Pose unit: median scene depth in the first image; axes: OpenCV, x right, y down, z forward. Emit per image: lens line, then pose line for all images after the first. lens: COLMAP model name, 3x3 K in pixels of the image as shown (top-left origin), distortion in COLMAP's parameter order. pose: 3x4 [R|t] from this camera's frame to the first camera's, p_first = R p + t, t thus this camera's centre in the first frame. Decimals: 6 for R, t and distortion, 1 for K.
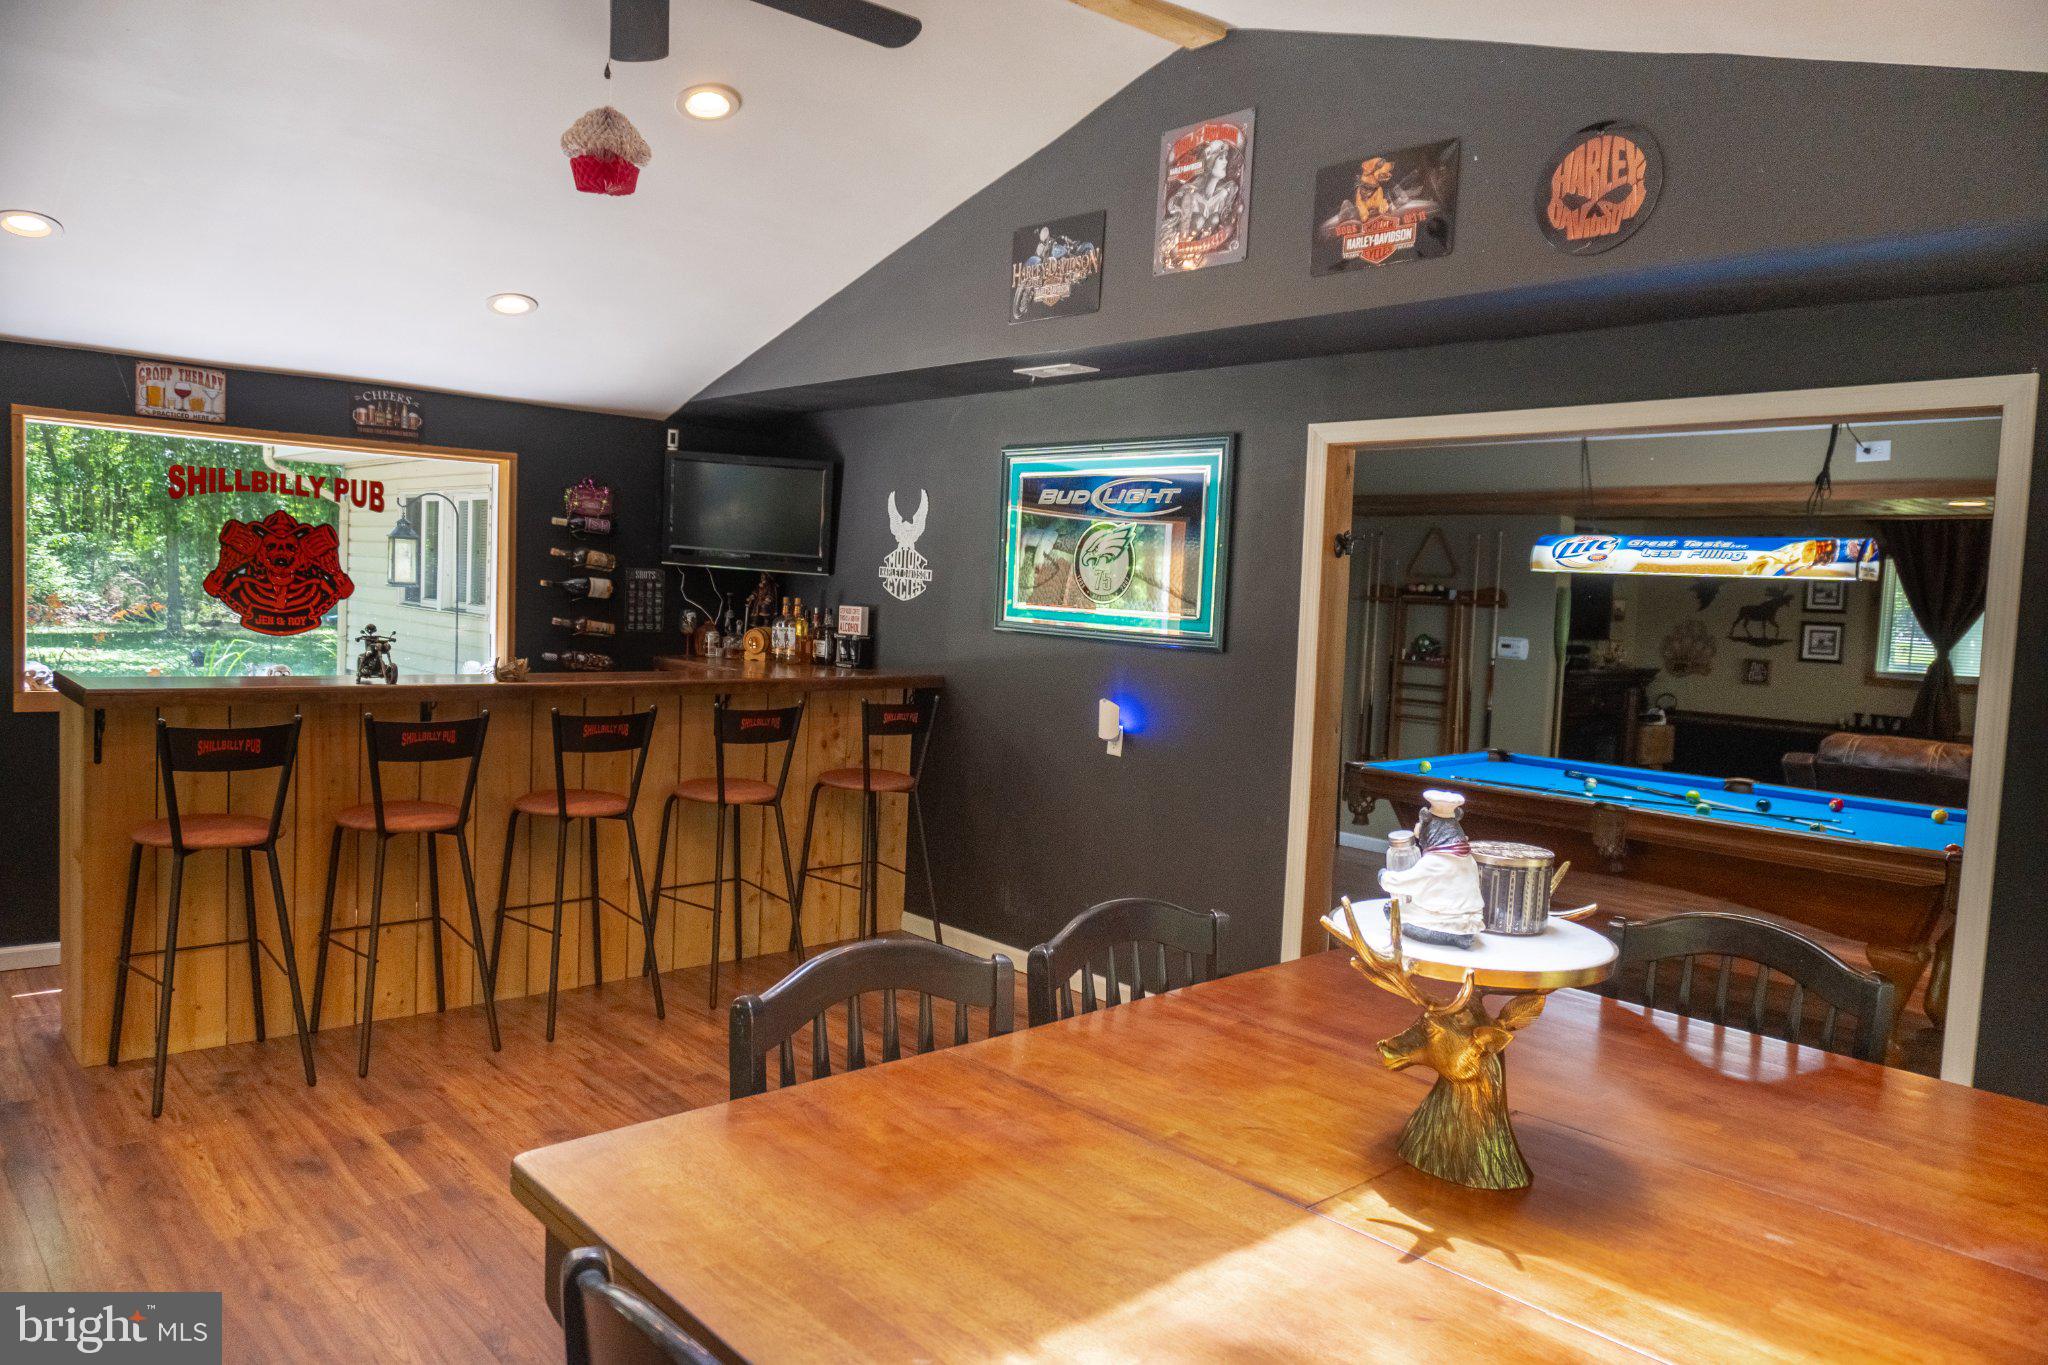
lens RADIAL K [[1381.9, 0, 1024.0], [0, 1381.9, 682.5], [0, 0, 1]] dist [0.005426, -0.001897]
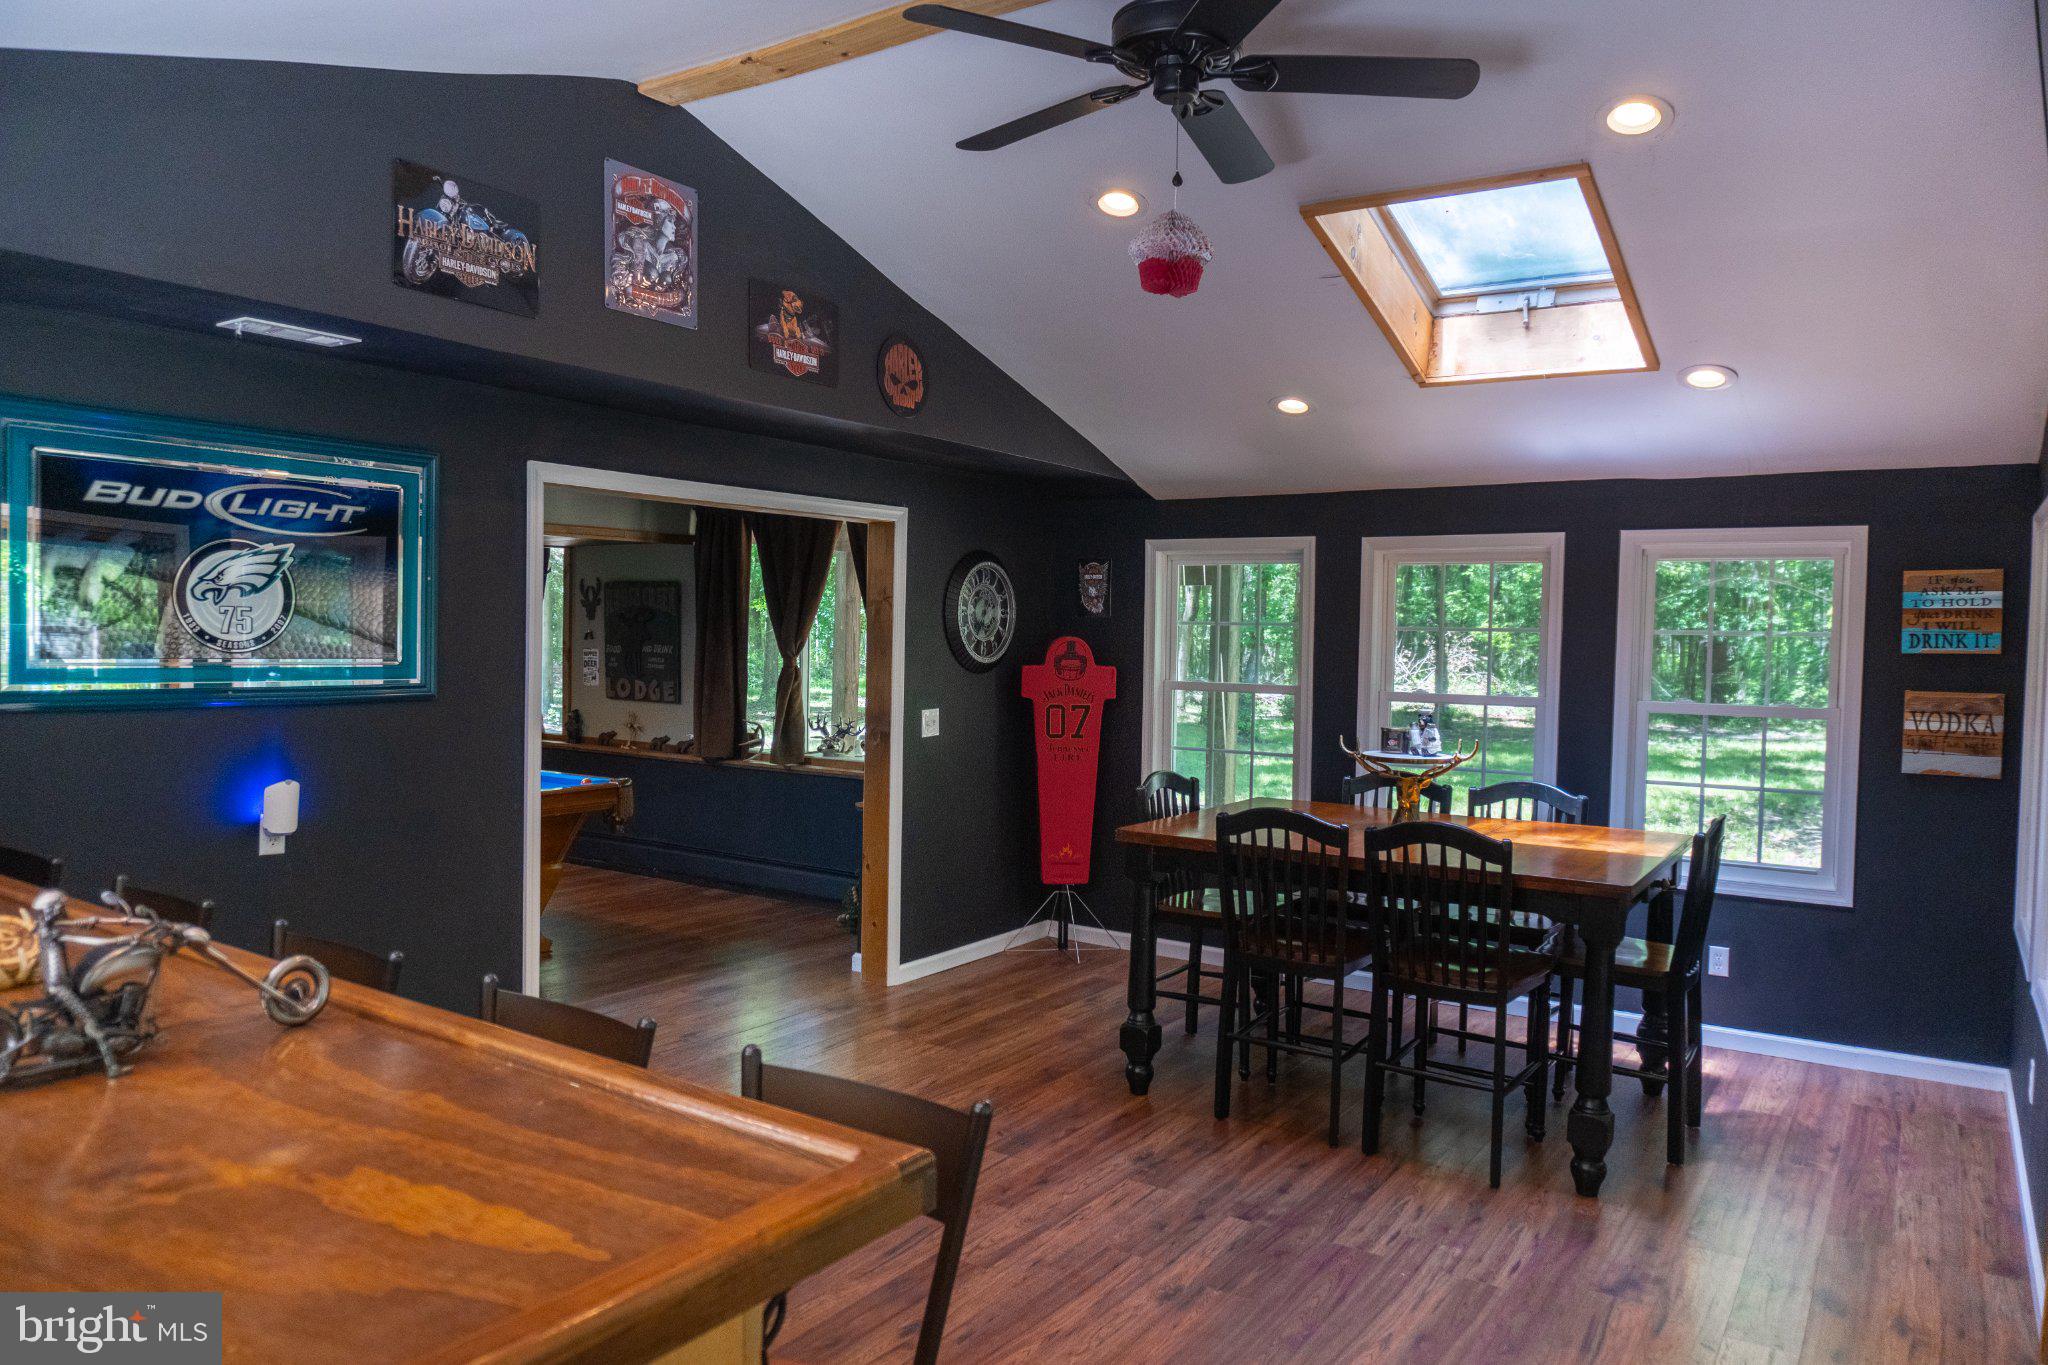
lens RADIAL K [[1381.9, 0, 1024.0], [0, 1381.9, 682.5], [0, 0, 1]] dist [0.005426, -0.001897]
pose [[-0.229225, -0.086293, 0.969541, -0.858606], [0.039817, 0.994397, 0.097920, -0.111908], [-0.972559, 0.061050, -0.224505, 0.892774]]
